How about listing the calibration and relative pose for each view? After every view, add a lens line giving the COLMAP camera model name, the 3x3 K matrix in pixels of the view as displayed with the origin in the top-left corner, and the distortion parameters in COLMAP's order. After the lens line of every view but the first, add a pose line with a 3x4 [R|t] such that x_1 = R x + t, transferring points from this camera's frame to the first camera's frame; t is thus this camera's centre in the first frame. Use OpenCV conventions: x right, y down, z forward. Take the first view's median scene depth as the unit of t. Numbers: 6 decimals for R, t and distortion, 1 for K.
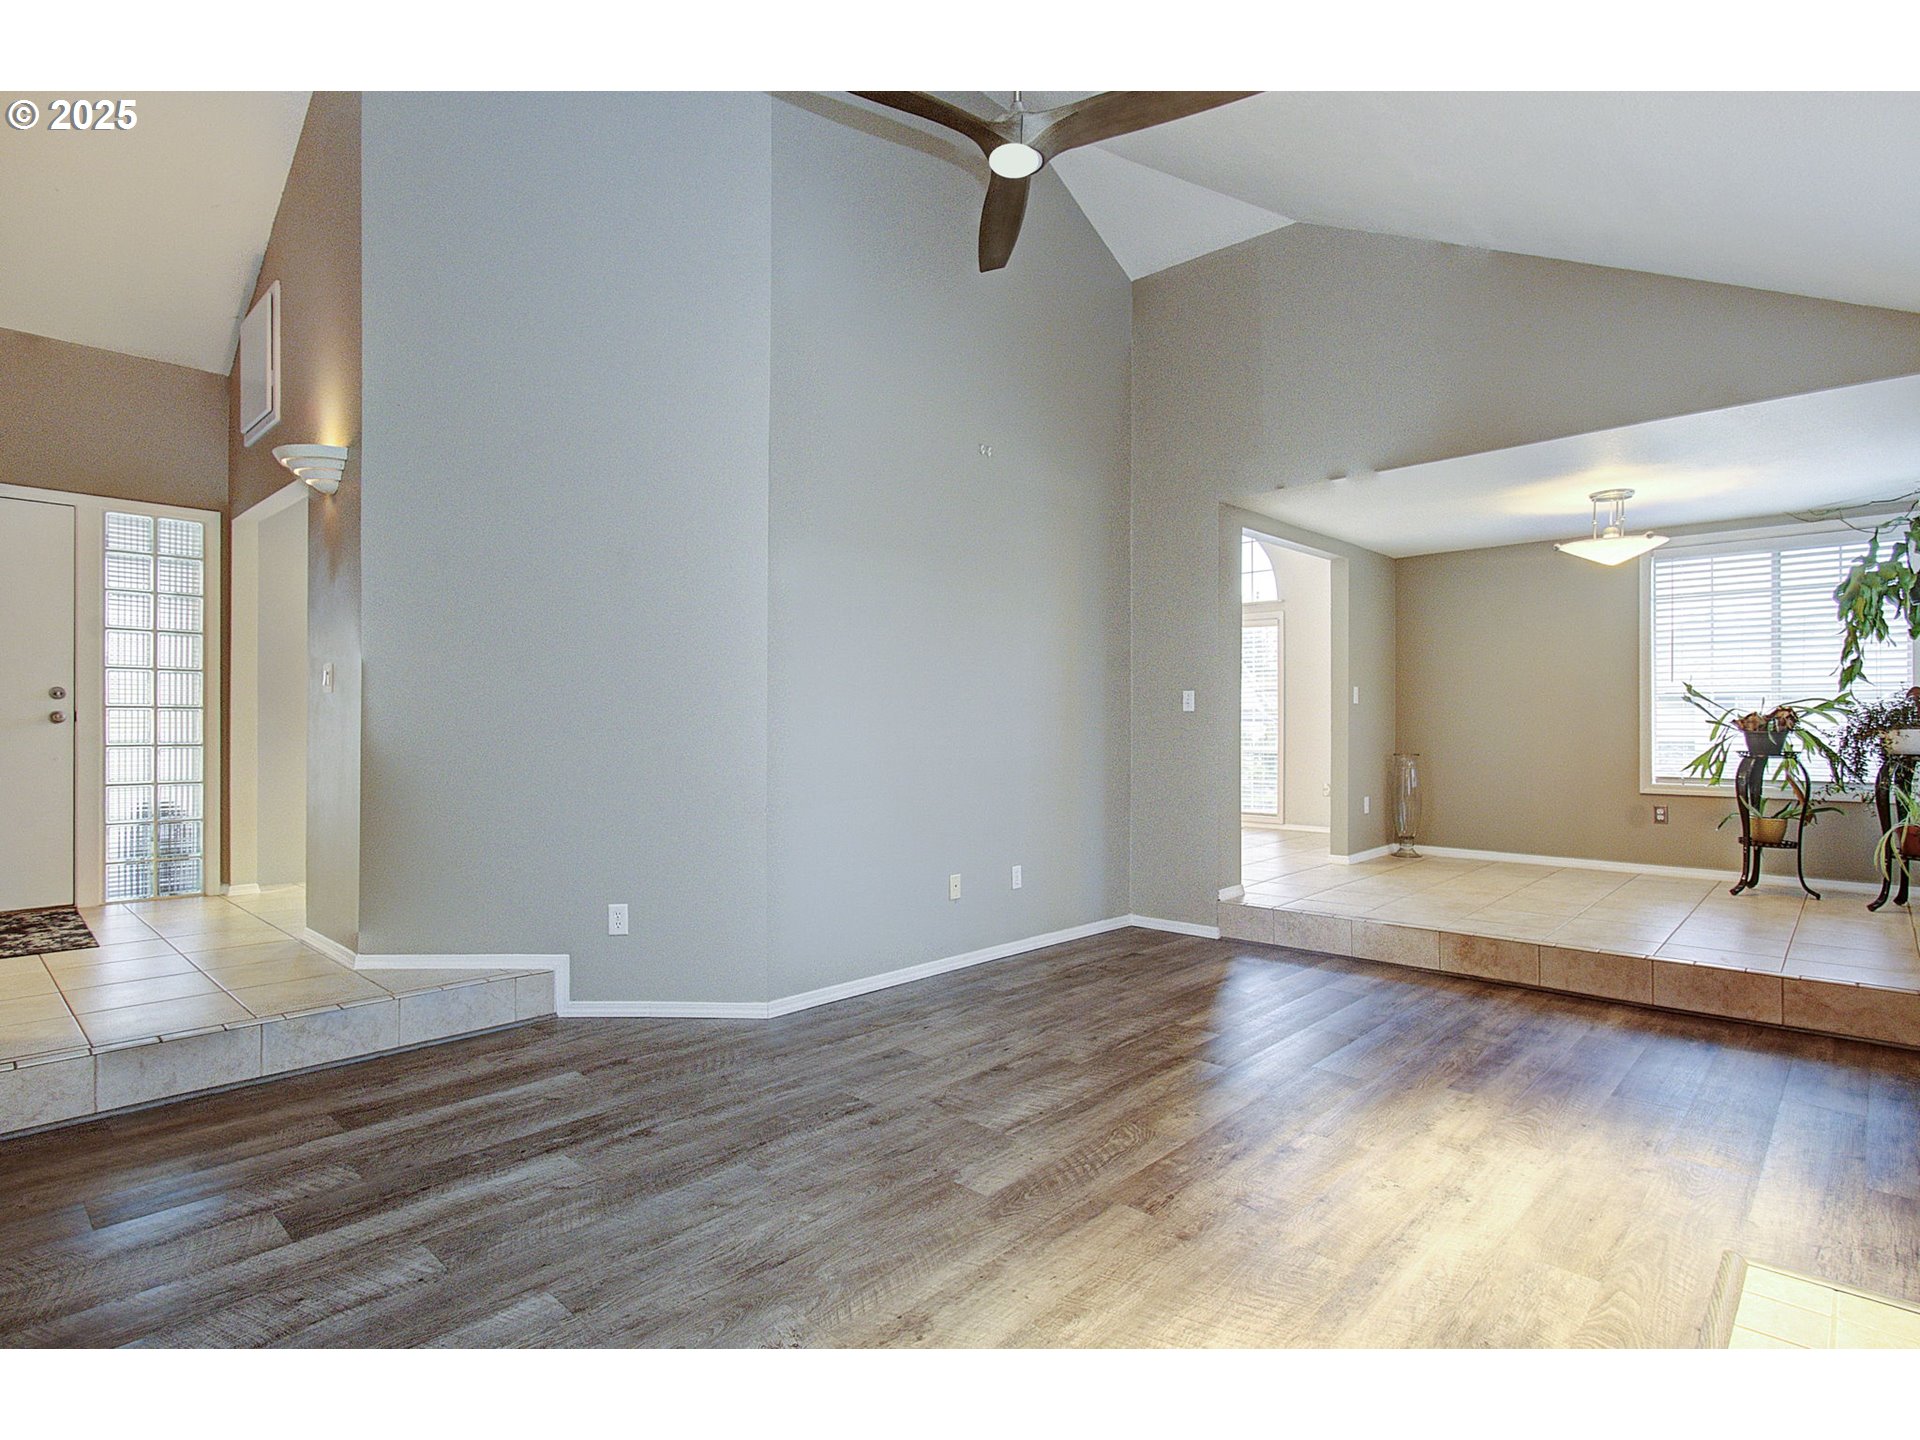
lens RADIAL K [[977.8, 0, 944.7], [0, 977.8, 711.9], [0, 0, 1]] dist [0.000431, 0.000680]
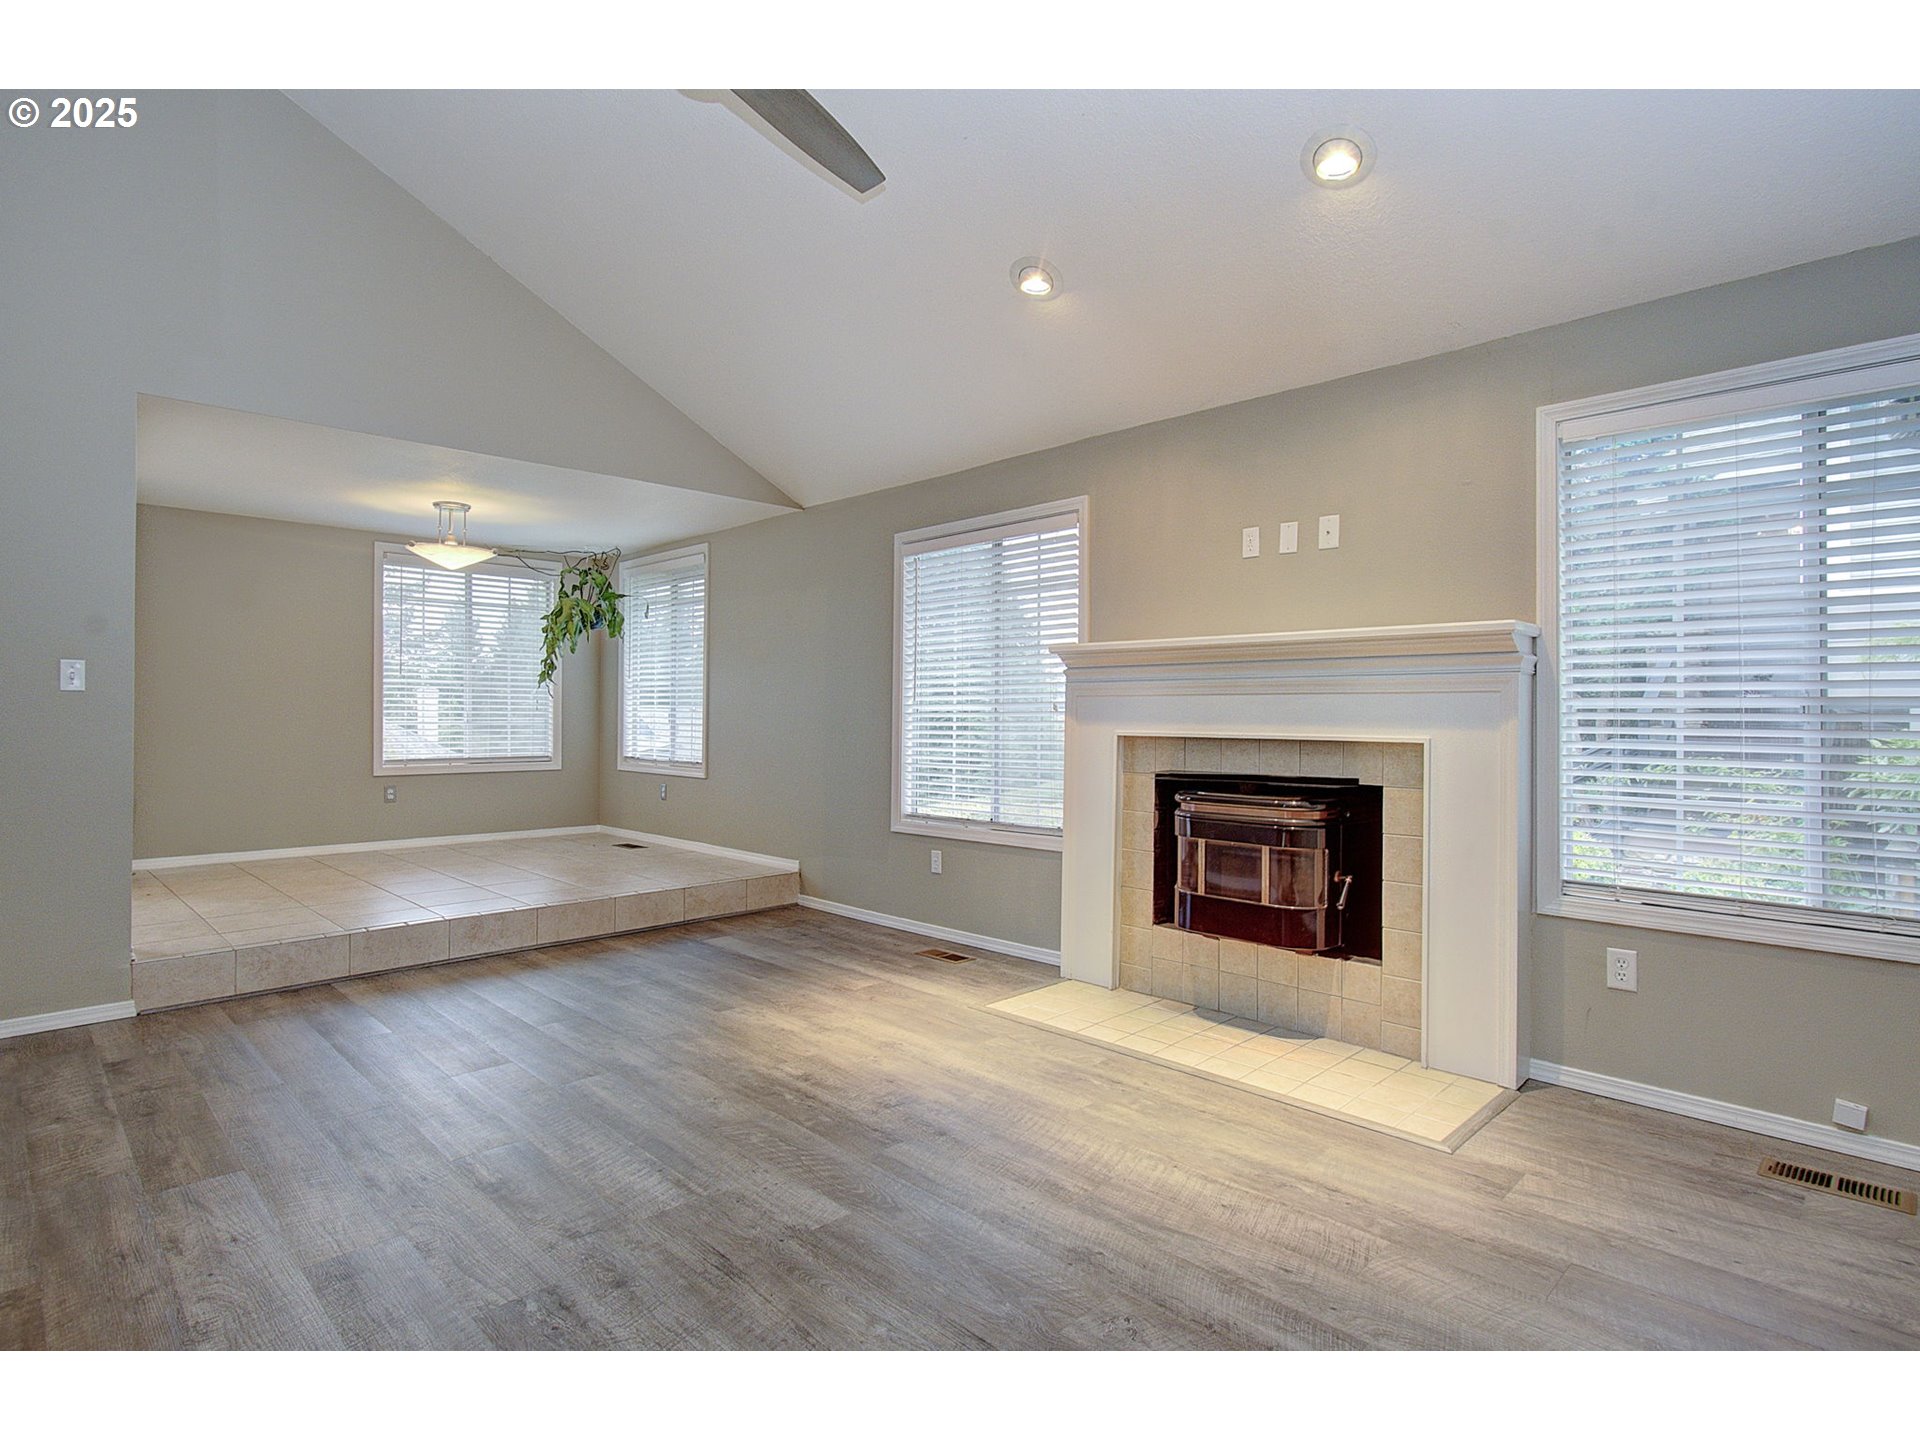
lens RADIAL K [[977.8, 0, 947.1], [0, 977.8, 719.6], [0, 0, 1]] dist [0.000431, 0.000680]
pose [[0.026065, -0.002147, 0.999658, -0.703551], [-0.018452, 0.999826, 0.002628, 0.012628], [-0.999490, -0.018514, 0.026021, 0.700796]]
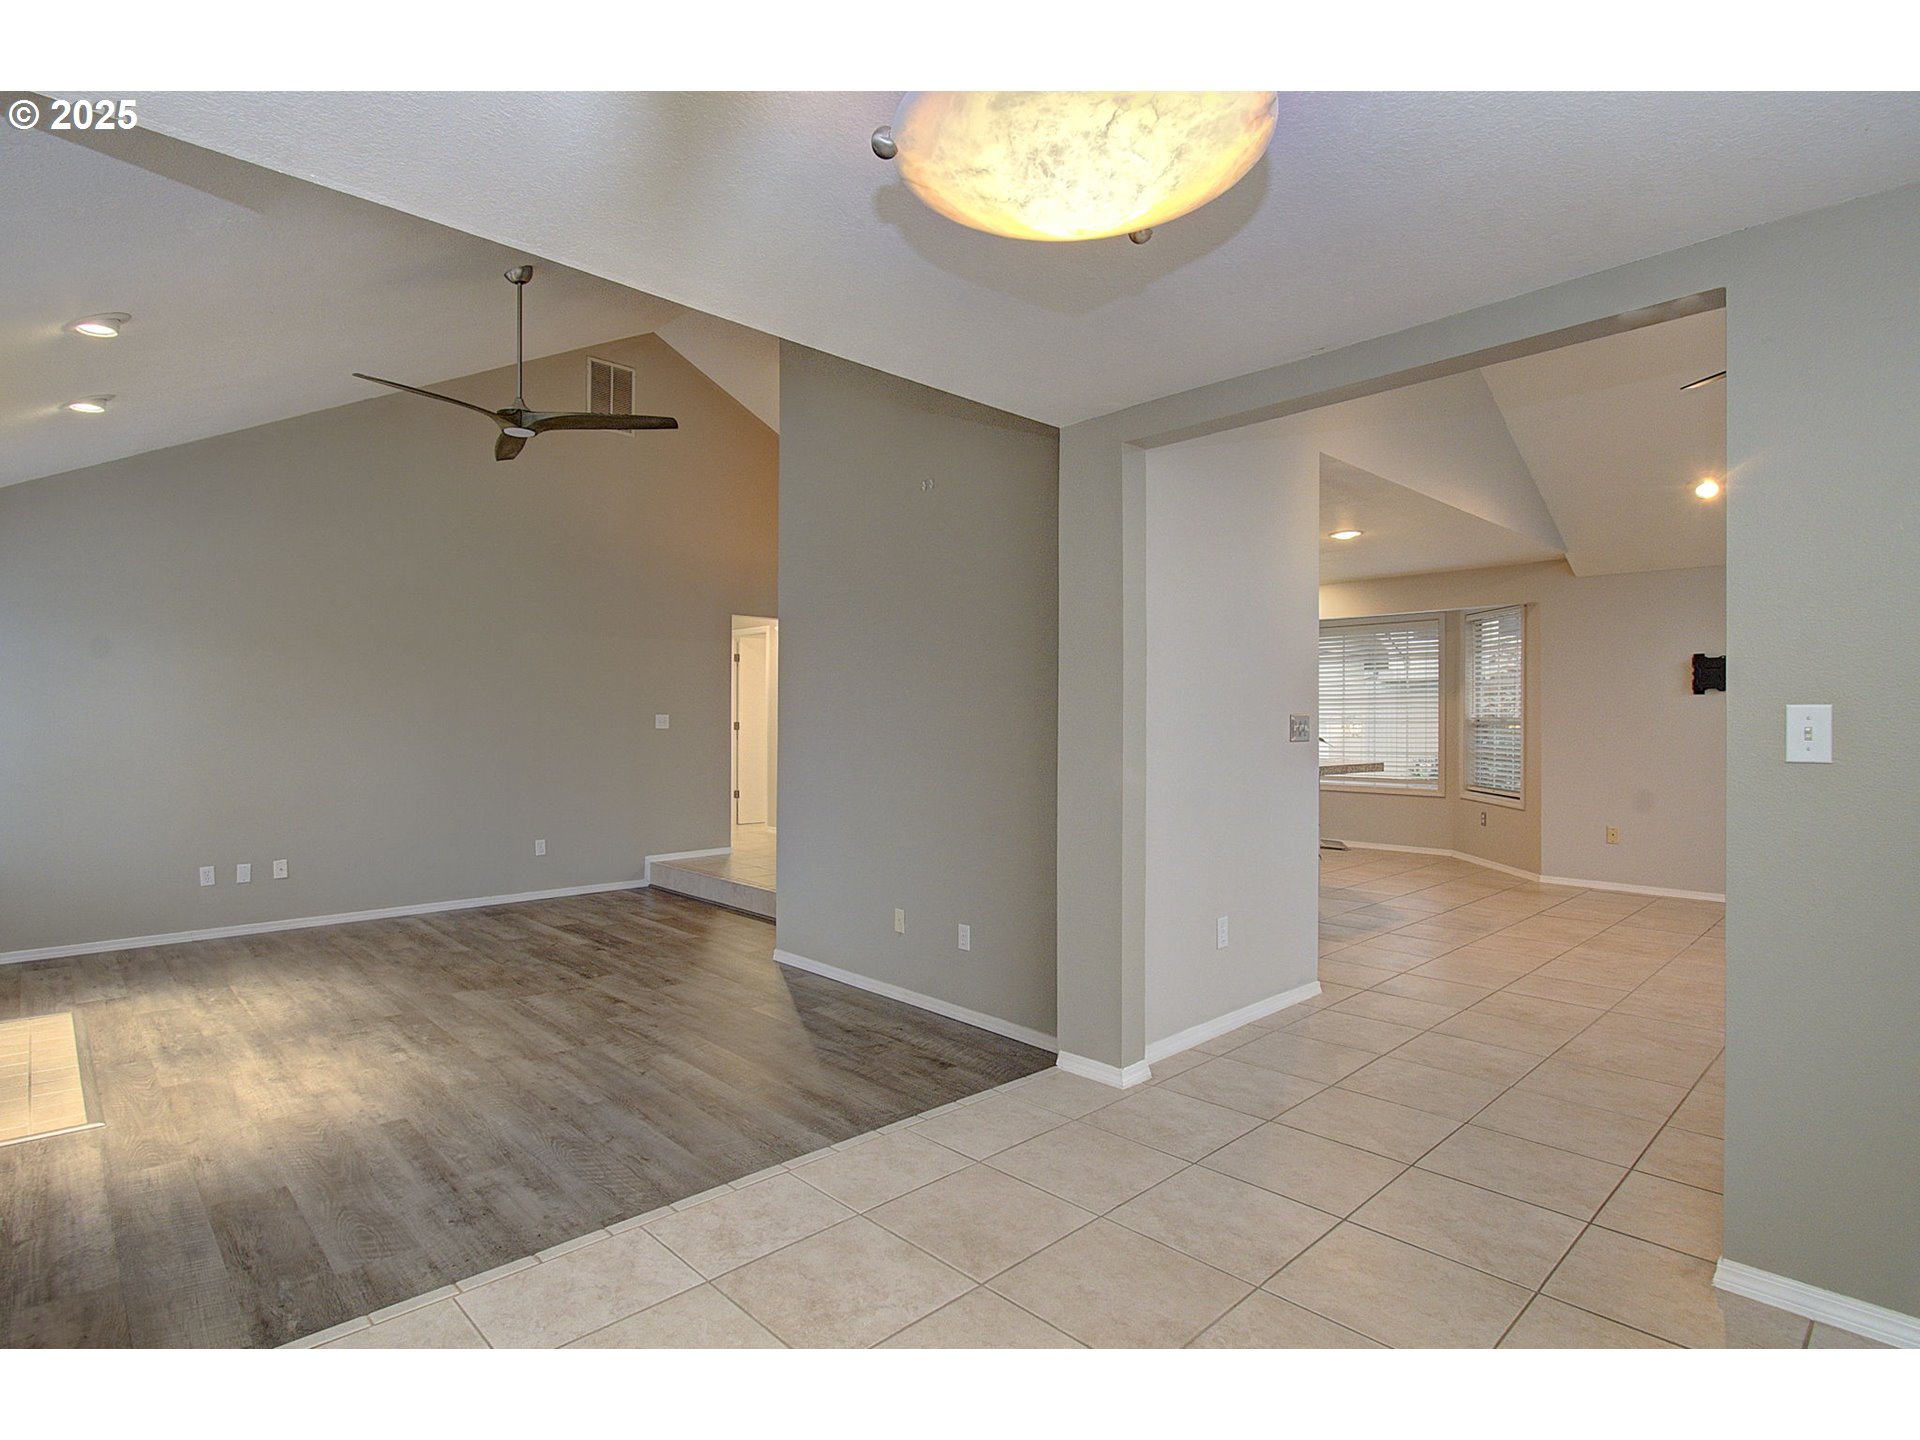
lens RADIAL K [[977.8, 0, 951.4], [0, 977.8, 727.4], [0, 0, 1]] dist [0.000431, 0.000680]
pose [[-0.049264, 0.007104, -0.998761, 1.577747], [0.007655, 0.999948, 0.006734, -0.048808], [0.998756, -0.007314, -0.049315, 1.679864]]
